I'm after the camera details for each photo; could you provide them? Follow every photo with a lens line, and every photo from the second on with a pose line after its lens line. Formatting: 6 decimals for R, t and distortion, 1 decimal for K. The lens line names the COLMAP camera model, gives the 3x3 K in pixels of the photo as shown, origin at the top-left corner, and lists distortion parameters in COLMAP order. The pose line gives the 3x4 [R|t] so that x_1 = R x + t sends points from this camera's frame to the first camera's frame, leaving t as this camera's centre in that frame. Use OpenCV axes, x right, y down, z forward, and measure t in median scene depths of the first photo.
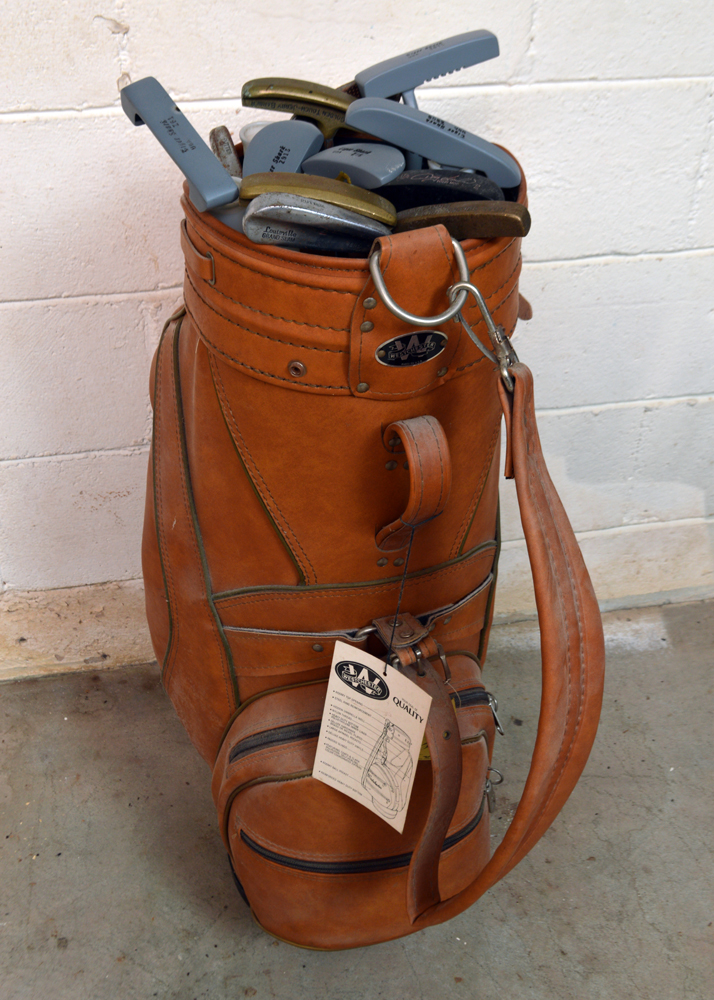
lens RADIAL K [[1296.1, 0, 362.0], [0, 1296.1, 498.6], [0, 0, 1]] dist [-0.027059, 0.000000]
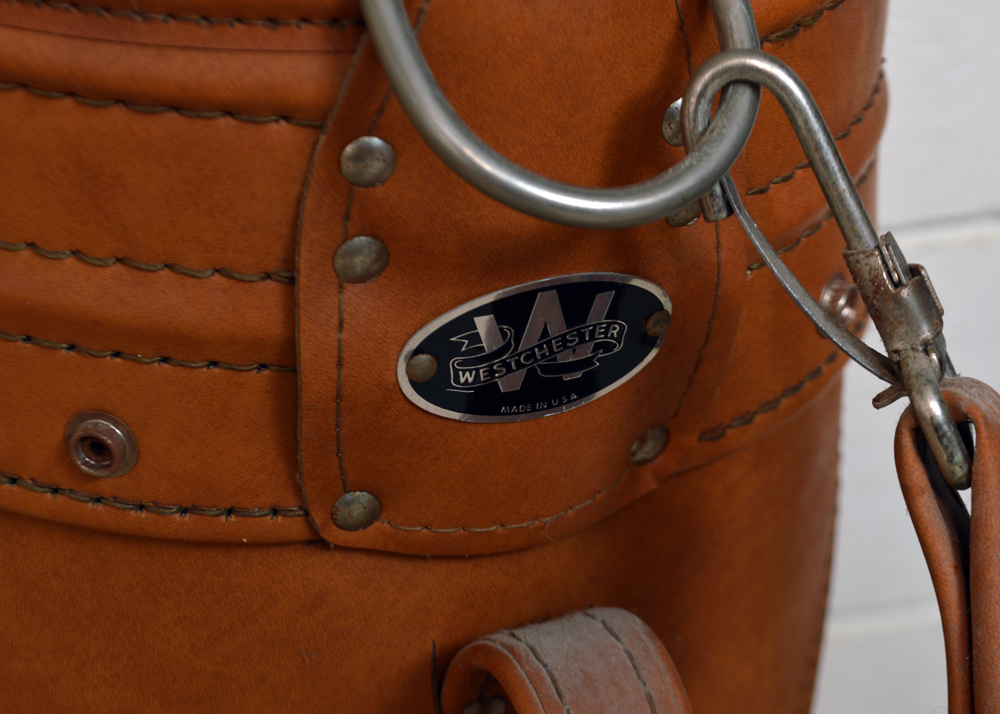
lens RADIAL K [[2357.4, 0, 499.8], [0, 2357.4, 358.3], [0, 0, 1]] dist [0.024173, 0.000000]
pose [[0.998082, -0.036512, 0.049994, 0.007106], [0.045525, 0.980134, -0.193042, -0.022489], [-0.041952, 0.194948, 0.979916, 0.536513]]
